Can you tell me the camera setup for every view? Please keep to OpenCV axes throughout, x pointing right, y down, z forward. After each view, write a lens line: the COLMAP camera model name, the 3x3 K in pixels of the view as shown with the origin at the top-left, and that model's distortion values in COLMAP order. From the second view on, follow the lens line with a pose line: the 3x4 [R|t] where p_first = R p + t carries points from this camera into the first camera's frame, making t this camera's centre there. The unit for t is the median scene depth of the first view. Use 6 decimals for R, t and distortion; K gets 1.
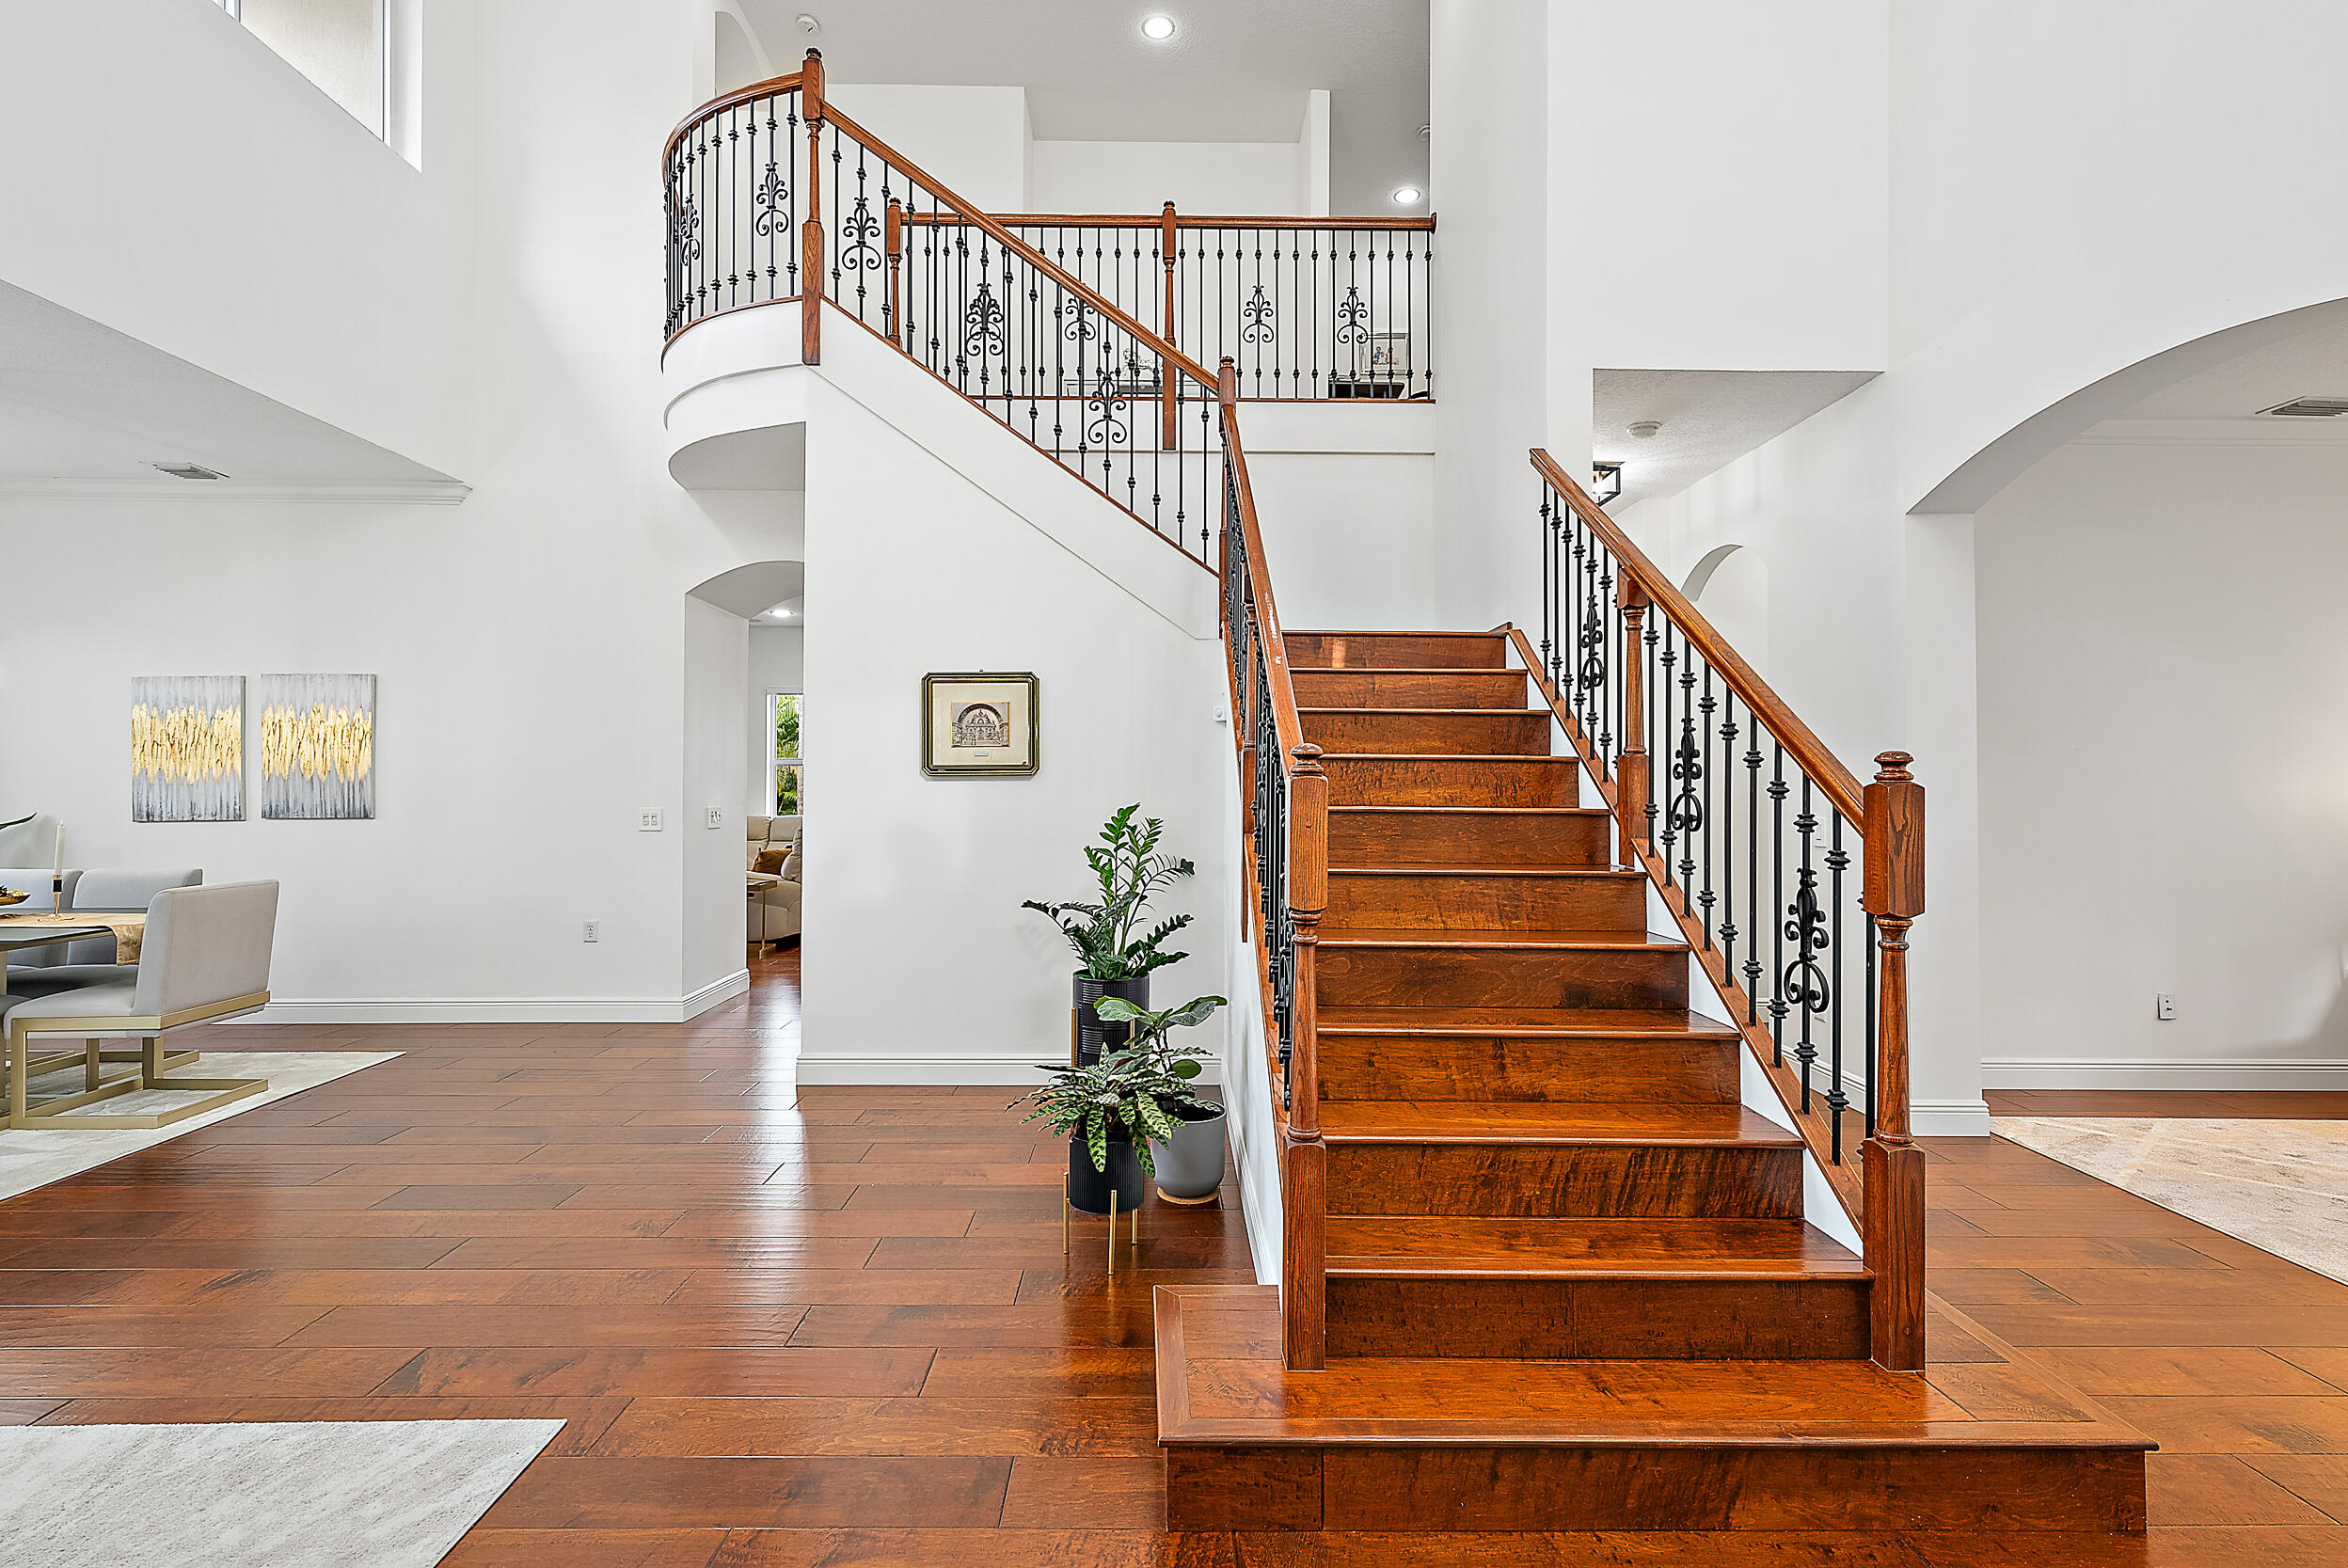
lens RADIAL K [[1052.3, 0, 1174.0], [0, 1052.3, 784.0], [0, 0, 1]] dist [0.001628, -0.000494]
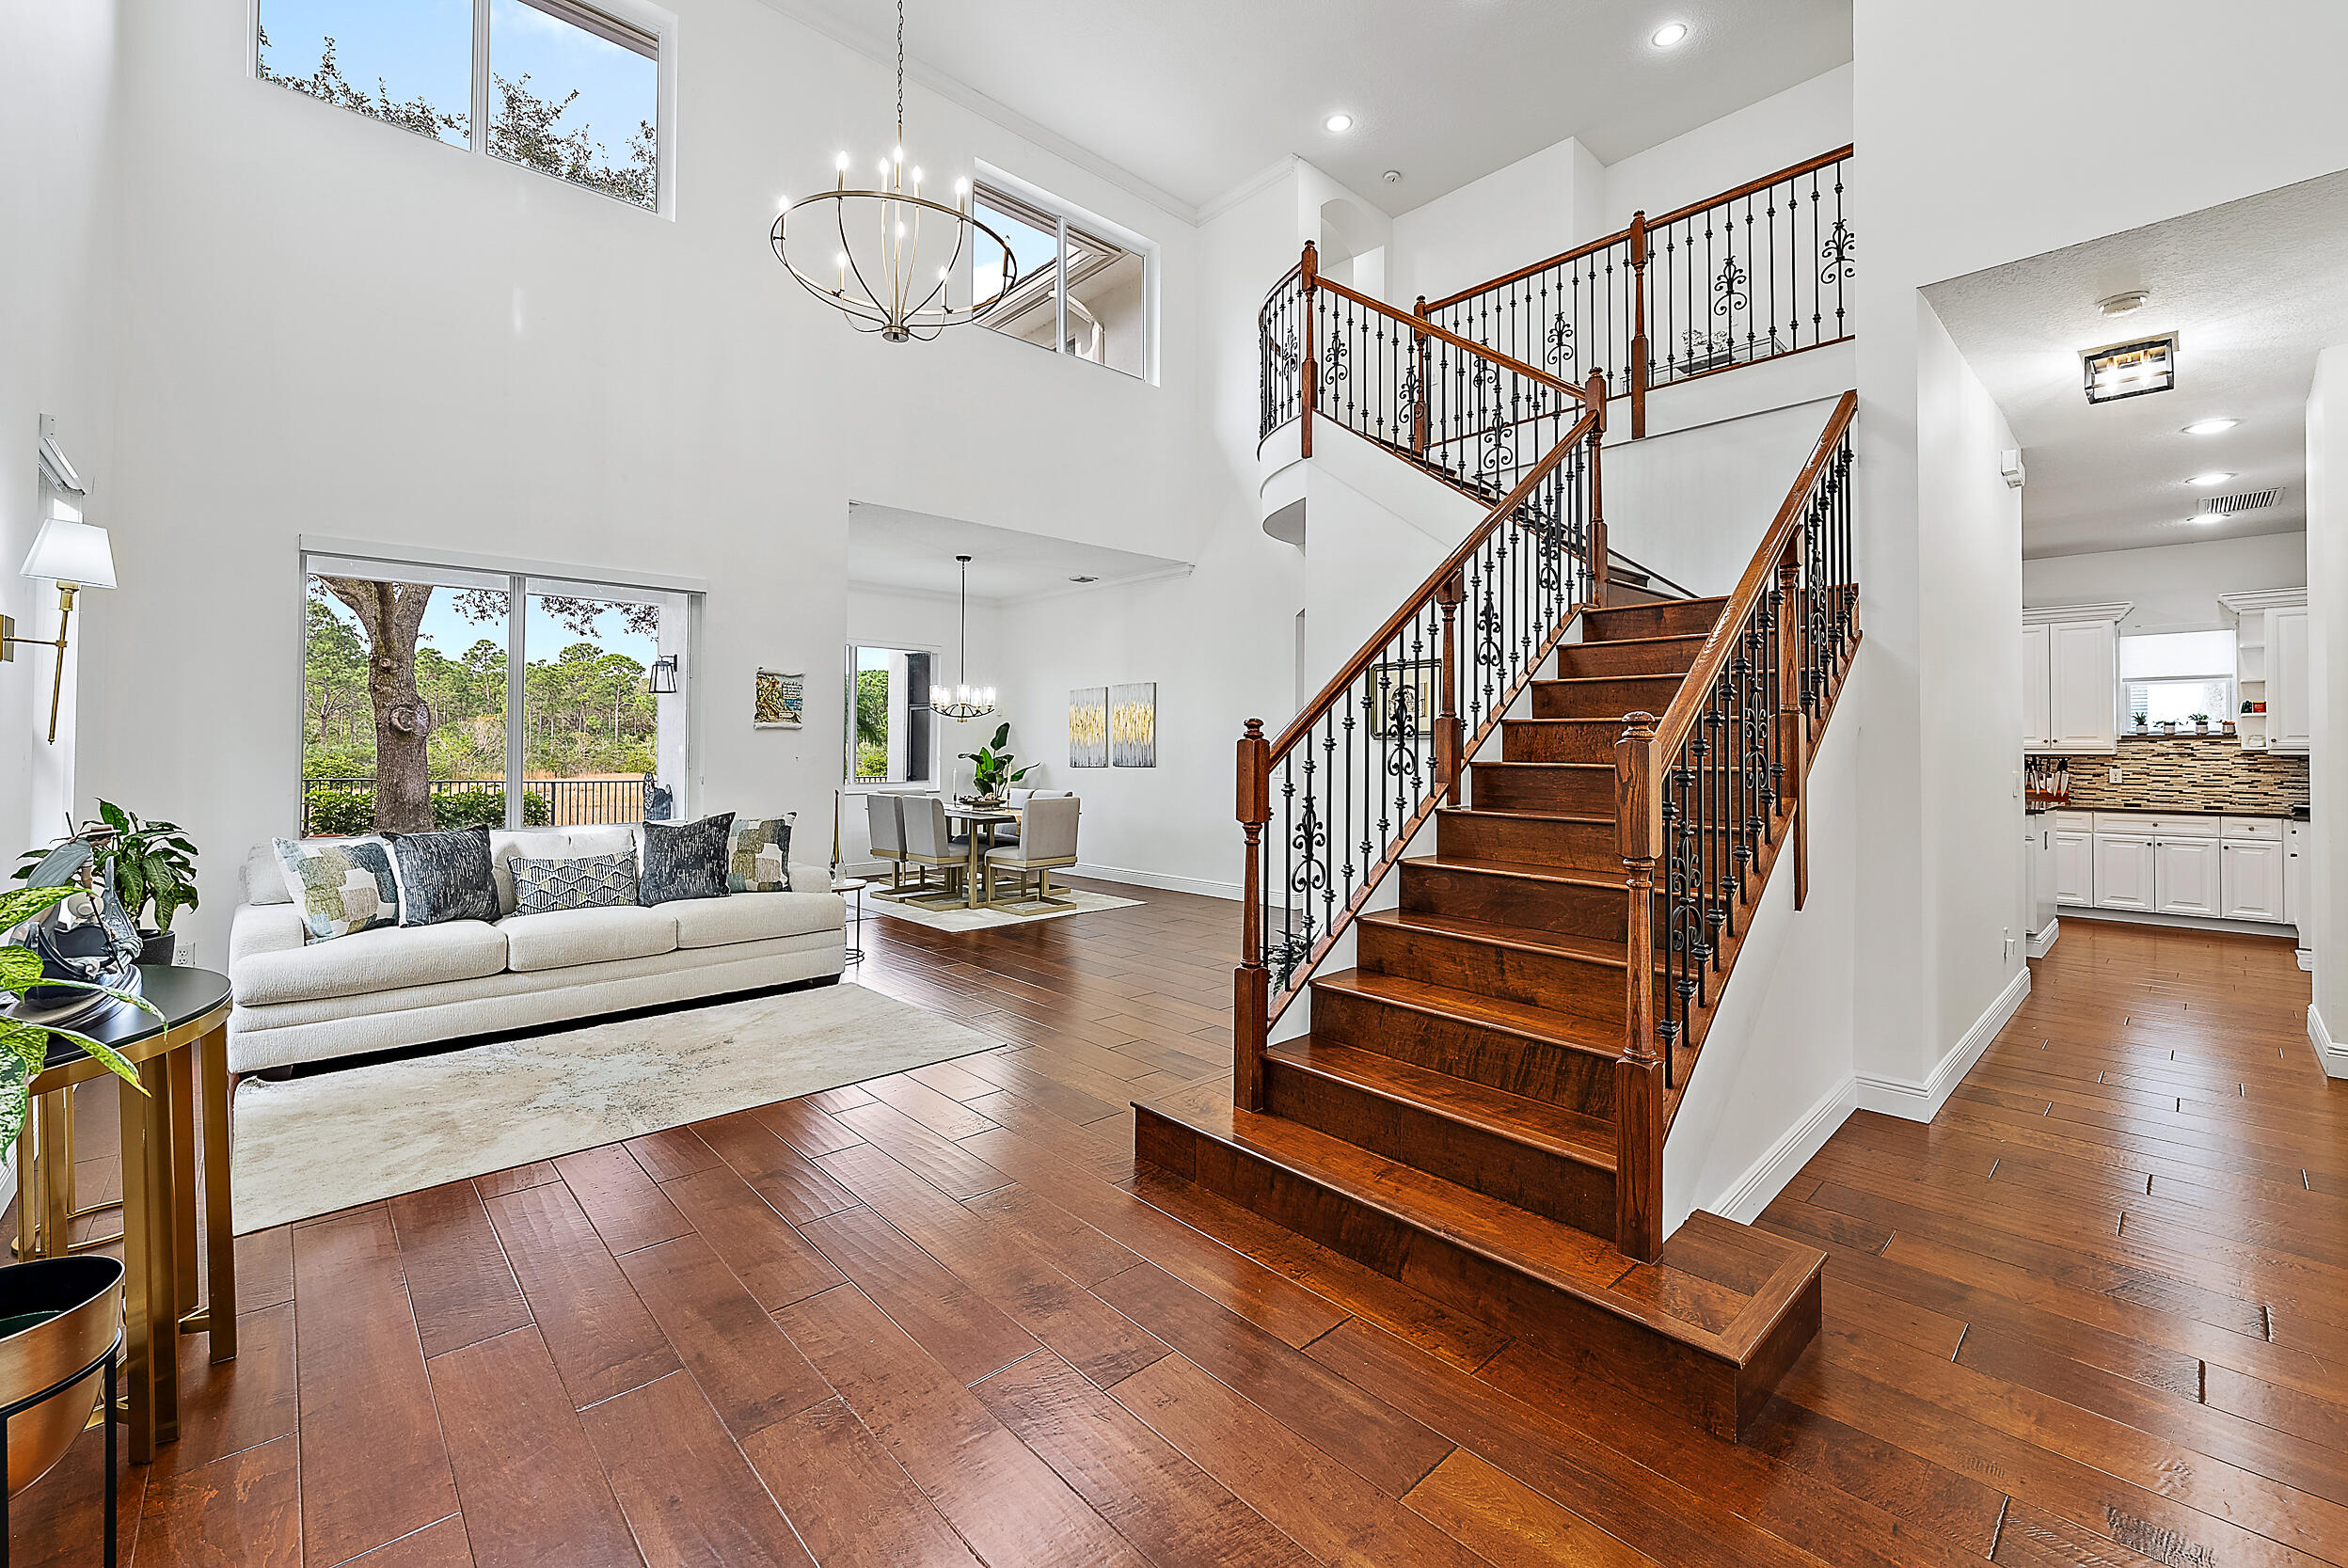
lens RADIAL K [[961.3, 0, 1176.2], [0, 961.3, 744.2], [0, 0, 1]] dist [-0.002537, -0.000163]
pose [[0.674461, -0.003566, -0.738302, 0.744556], [0.000316, 0.999990, -0.004541, 0.005303], [0.738310, 0.002830, 0.674455, -0.040629]]
